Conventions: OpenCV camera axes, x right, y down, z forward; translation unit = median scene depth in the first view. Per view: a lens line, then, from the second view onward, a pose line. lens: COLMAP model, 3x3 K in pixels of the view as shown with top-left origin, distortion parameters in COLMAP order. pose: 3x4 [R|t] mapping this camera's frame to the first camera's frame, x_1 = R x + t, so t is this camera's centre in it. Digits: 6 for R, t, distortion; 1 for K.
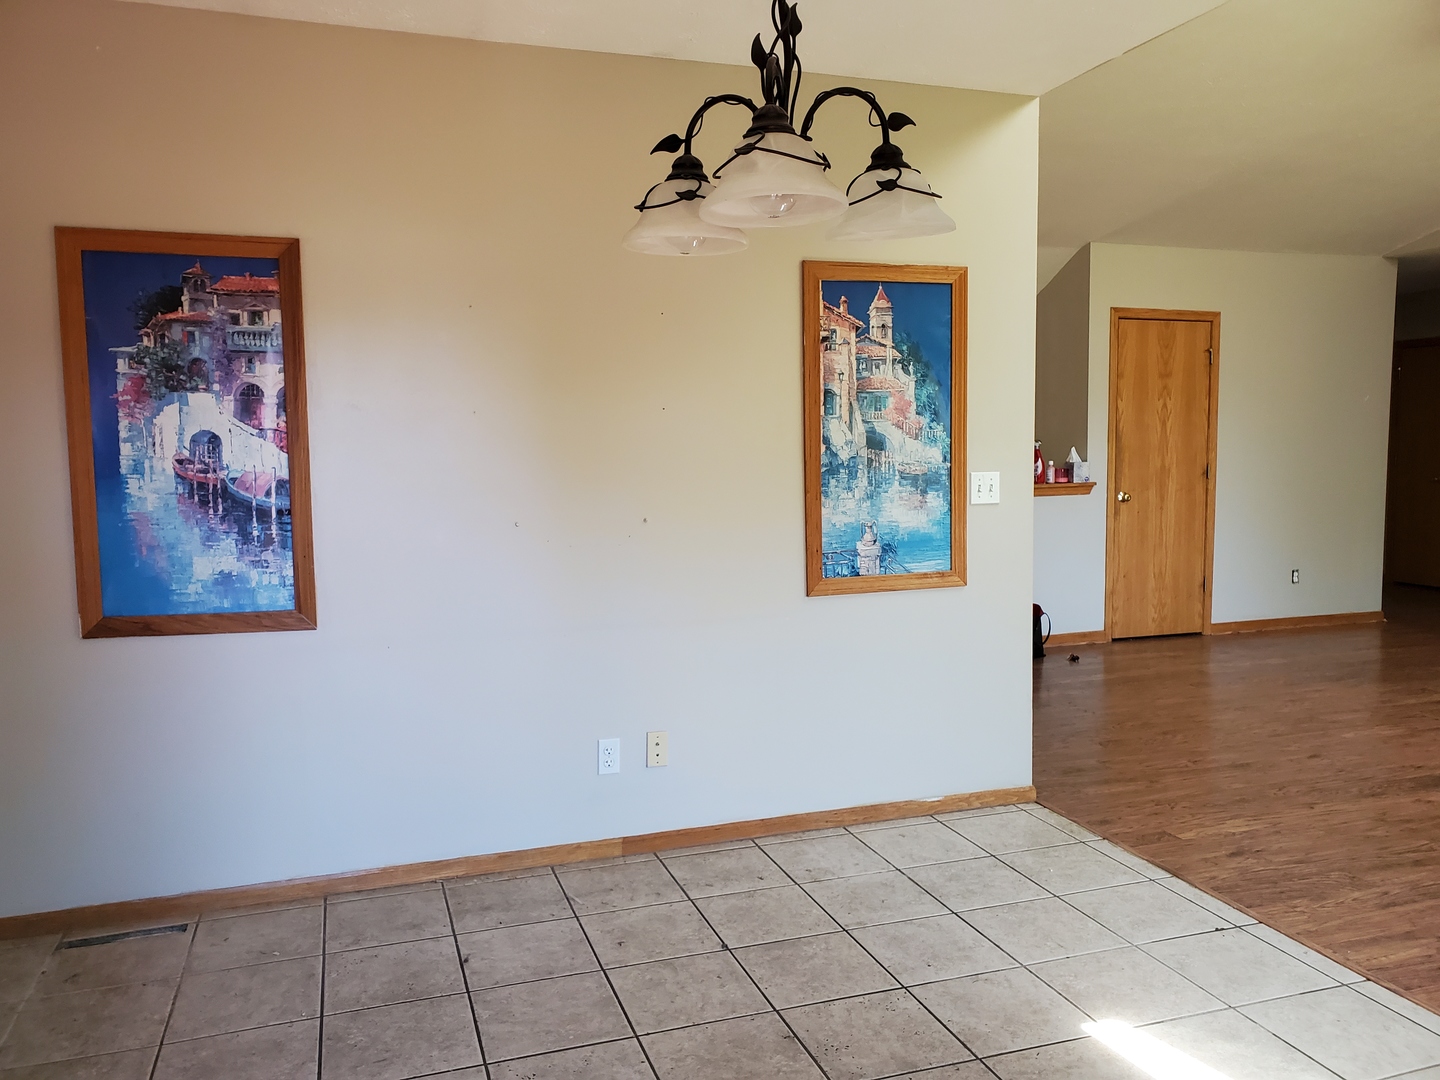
lens RADIAL K [[1124.2, 0, 722.4], [0, 1124.2, 535.1], [0, 0, 1]] dist [0.034951, -0.017916]
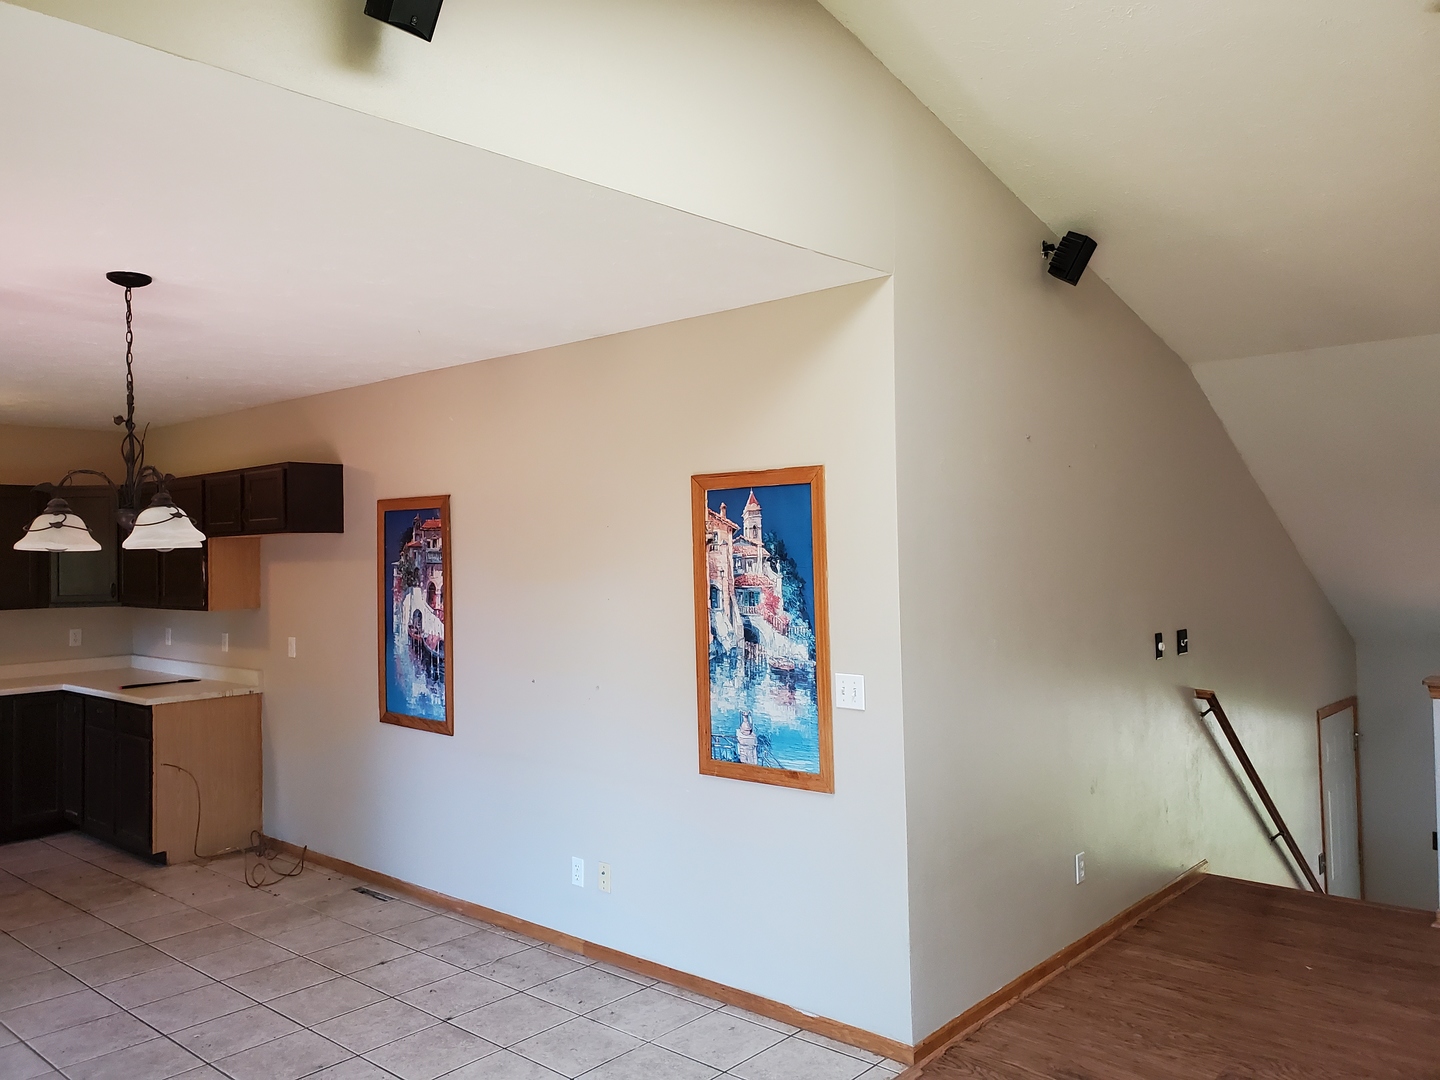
lens RADIAL K [[1124.2, 0, 723.6], [0, 1124.2, 529.3], [0, 0, 1]] dist [0.034951, -0.017916]
pose [[0.492030, -0.018299, -0.870386, 1.154836], [-0.067191, 0.995999, -0.058923, -0.131243], [0.867981, 0.087474, 0.488832, 0.506371]]
